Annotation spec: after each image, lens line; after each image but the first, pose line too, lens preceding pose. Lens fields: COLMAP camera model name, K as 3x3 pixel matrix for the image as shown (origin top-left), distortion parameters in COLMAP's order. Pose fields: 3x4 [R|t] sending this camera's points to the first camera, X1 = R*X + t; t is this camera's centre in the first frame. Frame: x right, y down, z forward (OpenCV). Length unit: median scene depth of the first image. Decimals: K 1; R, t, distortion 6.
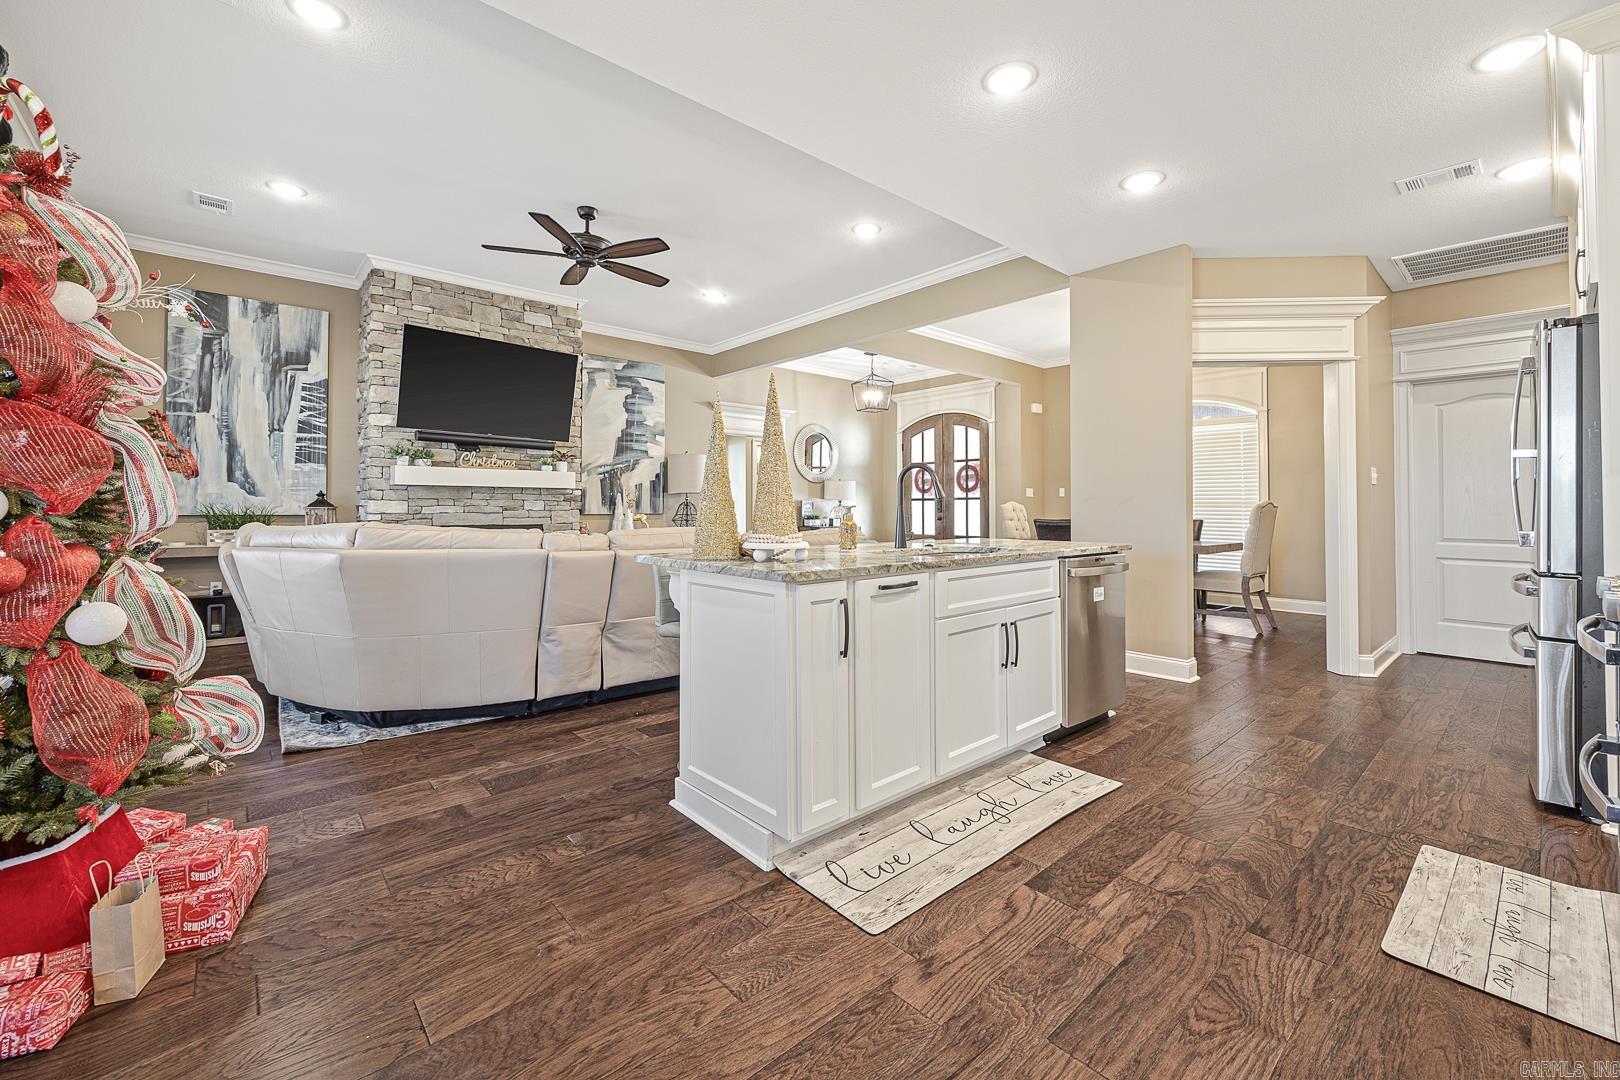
lens RADIAL K [[672.1, 0, 805.3], [0, 672.1, 505.9], [0, 0, 1]] dist [-0.002682, -0.000065]
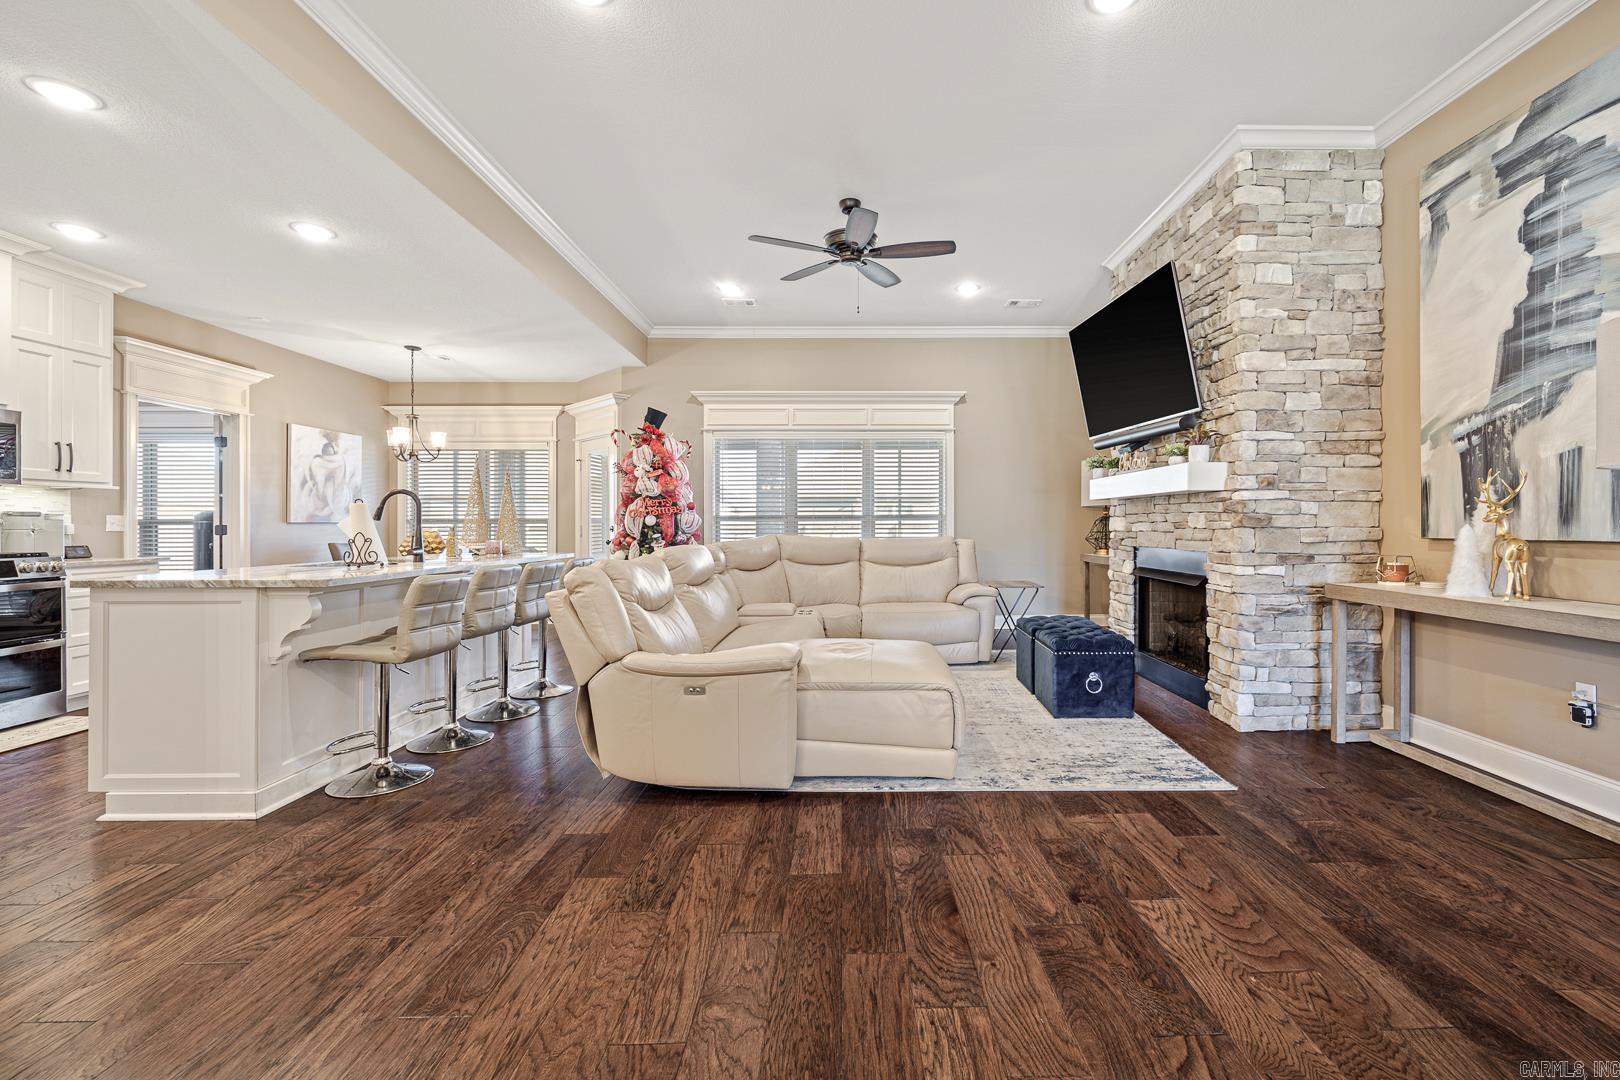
lens RADIAL K [[672.1, 0, 817.9], [0, 672.1, 527.1], [0, 0, 1]] dist [-0.002682, -0.000065]
pose [[-0.678658, 0.001484, -0.734453, 0.337305], [0.003256, 0.999994, -0.000988, 0.005385], [0.734447, -0.003062, -0.678659, 1.333962]]
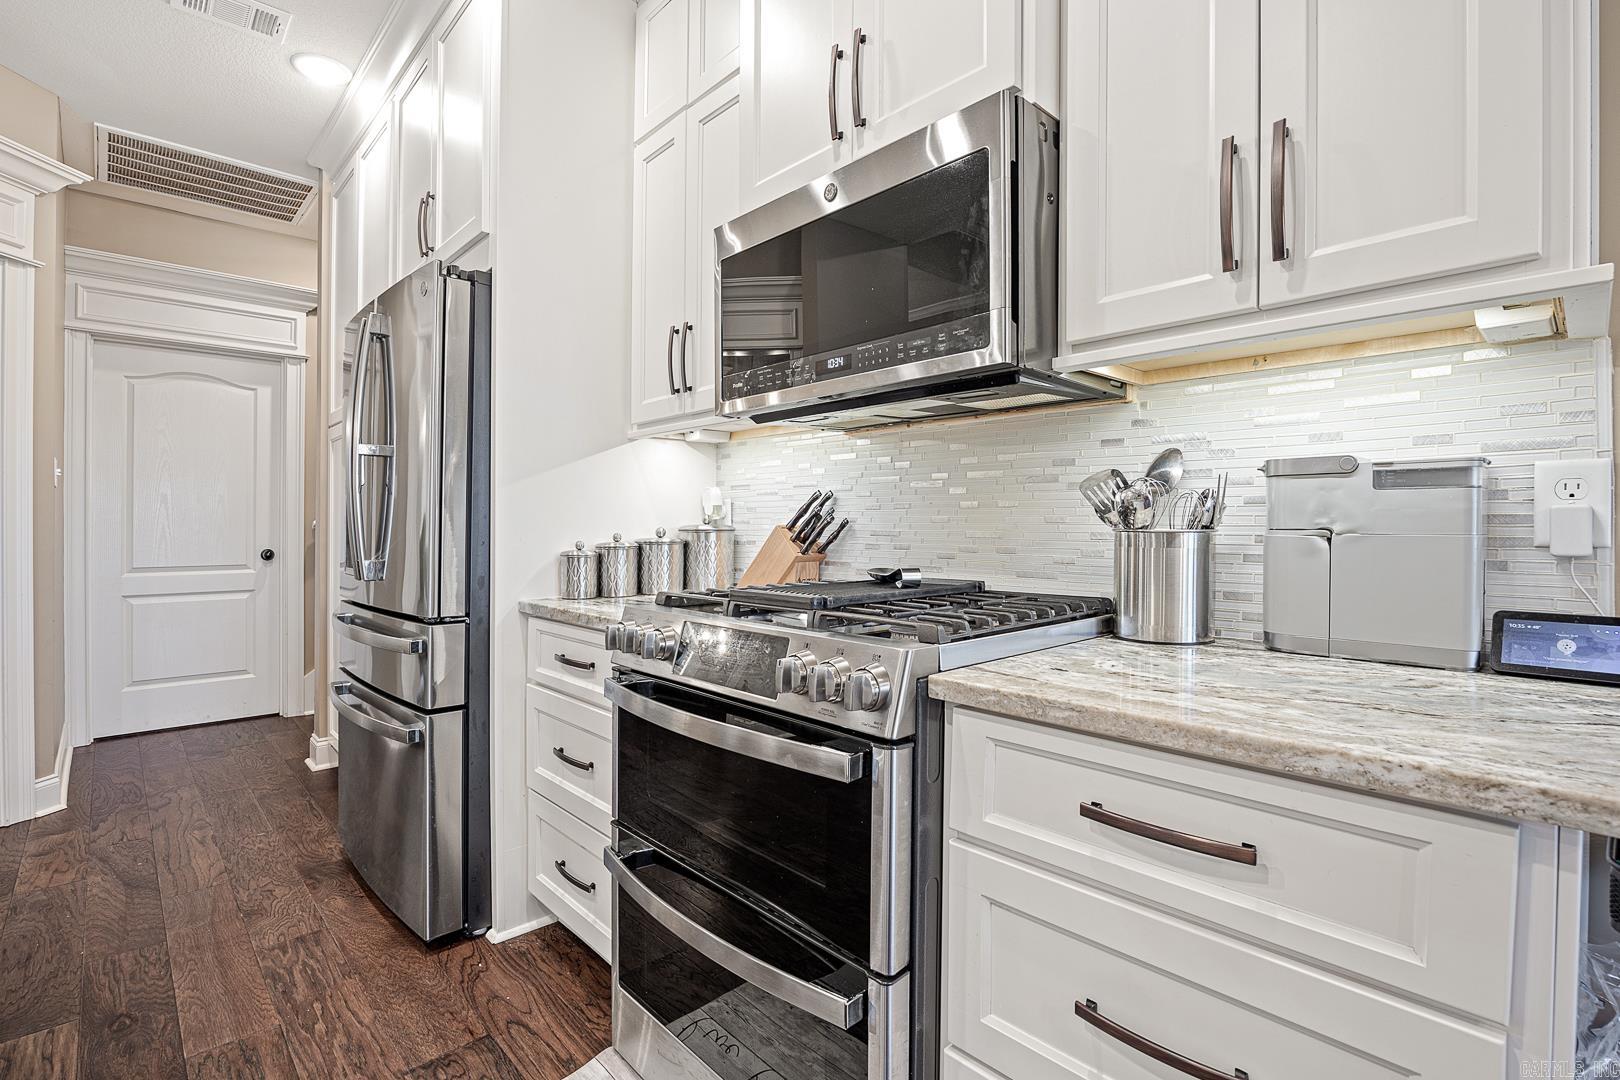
lens RADIAL K [[743.2, 0, 853.5], [0, 743.2, 520.5], [0, 0, 1]] dist [-0.024973, -0.000671]
pose [[-0.056901, -0.002720, 0.998376, 0.139138], [-0.003865, 0.999989, 0.002504, -0.003478], [-0.998372, -0.003717, -0.056911, 0.276495]]
